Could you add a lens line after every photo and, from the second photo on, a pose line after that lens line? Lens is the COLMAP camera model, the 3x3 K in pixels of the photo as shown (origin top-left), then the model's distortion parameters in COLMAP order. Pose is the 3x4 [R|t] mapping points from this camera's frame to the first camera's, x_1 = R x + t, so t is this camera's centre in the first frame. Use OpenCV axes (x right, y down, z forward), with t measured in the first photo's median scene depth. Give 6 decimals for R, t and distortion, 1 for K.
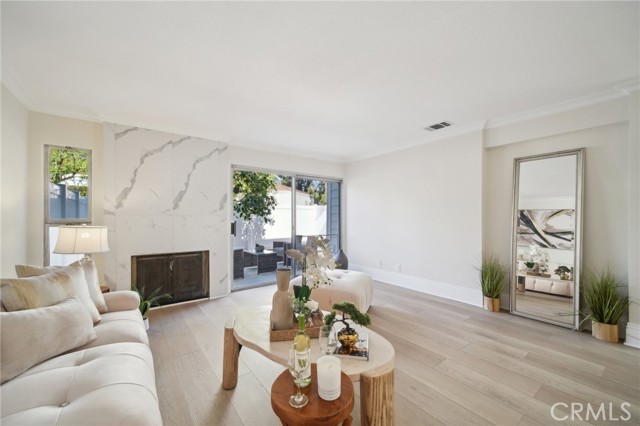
lens RADIAL K [[257.3, 0, 318.0], [0, 257.3, 222.9], [0, 0, 1]] dist [-0.000318, -0.000029]
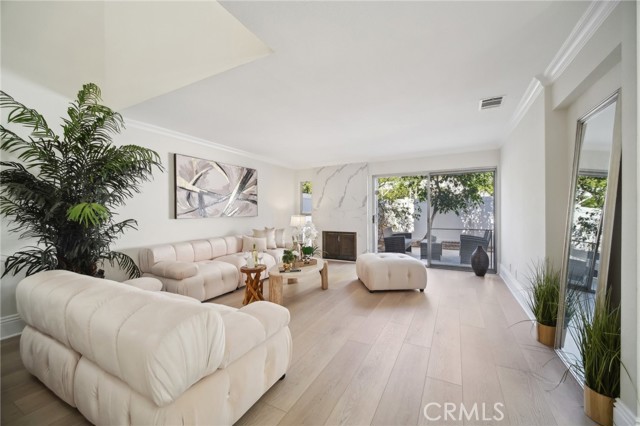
lens RADIAL K [[252.9, 0, 318.5], [0, 252.9, 213.9], [0, 0, 1]] dist [-0.000652, -0.000029]
pose [[0.418514, 0.003183, -0.908205, 1.004348], [-0.009495, 0.999955, -0.000871, -0.003822], [0.908161, 0.008988, 0.418526, 0.141098]]
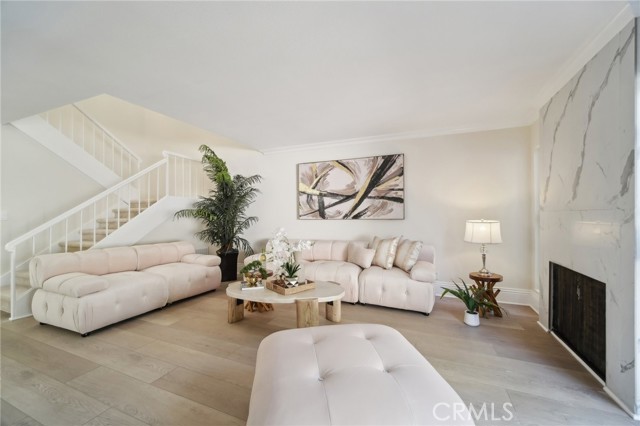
lens RADIAL K [[252.9, 0, 318.5], [0, 252.9, 213.9], [0, 0, 1]] dist [-0.000652, -0.000029]
pose [[-0.864162, 0.000444, -0.503213, 0.277456], [-0.007111, 0.999889, 0.013095, -0.024234], [0.503163, 0.014895, -0.864063, 1.252621]]
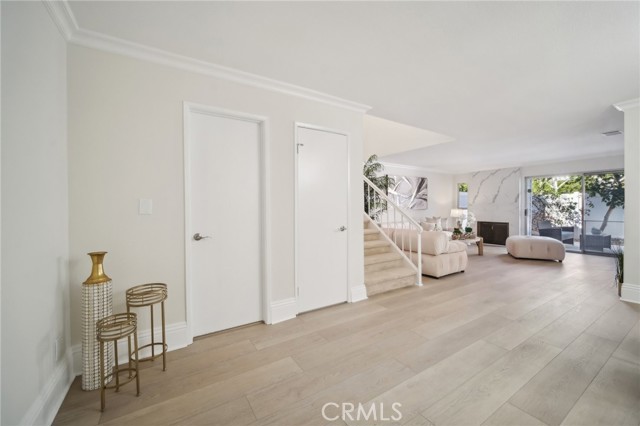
lens RADIAL K [[261.4, 0, 321.9], [0, 261.4, 211.3], [0, 0, 1]] dist [-0.000544, -0.000076]
pose [[-0.070636, 0.013226, -0.997414, 1.918582], [-0.014778, 0.999788, 0.014304, 0.012615], [0.997393, 0.015750, -0.070426, -0.358719]]
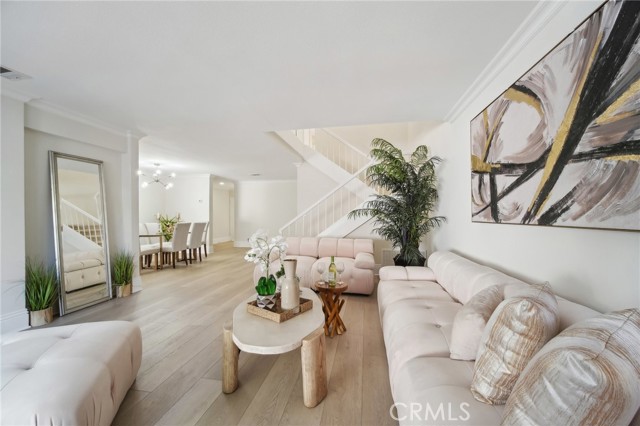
lens RADIAL K [[252.9, 0, 318.5], [0, 252.9, 213.9], [0, 0, 1]] dist [-0.000652, -0.000029]
pose [[-0.679547, 0.002143, 0.733629, -0.548270], [0.016448, 0.999789, 0.012314, -0.015797], [-0.733447, 0.020435, -0.679439, 0.872860]]
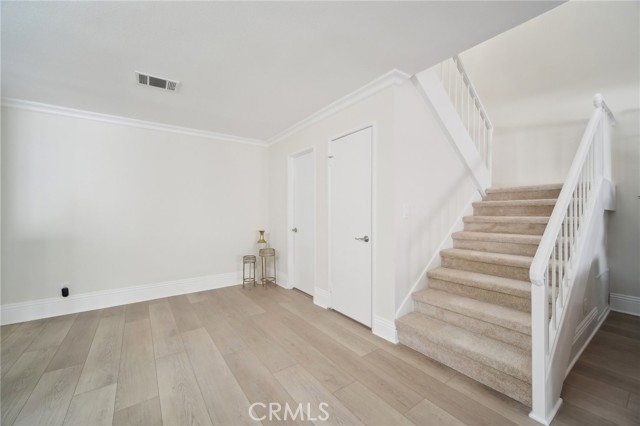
lens RADIAL K [[256.5, 0, 320.1], [0, 256.5, 209.7], [0, 0, 1]] dist [-0.000794, -0.000029]
pose [[-0.999587, 0.001305, 0.028695, 1.091423], [0.001692, 0.999908, 0.013449, -0.013045], [-0.028675, 0.013492, -0.999498, 0.441110]]
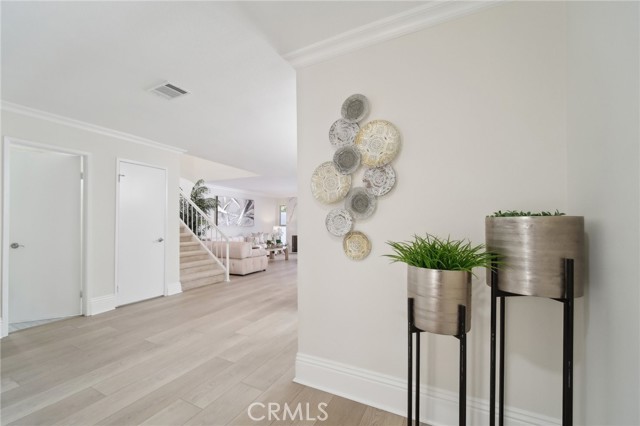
lens RADIAL K [[270.5, 0, 317.1], [0, 270.5, 222.3], [0, 0, 1]] dist [-0.001137, -0.000159]
pose [[0.439319, -0.006740, -0.898306, 2.465523], [-0.020759, 0.999629, -0.017652, 0.010451], [0.898091, 0.026403, 0.439016, -0.245753]]
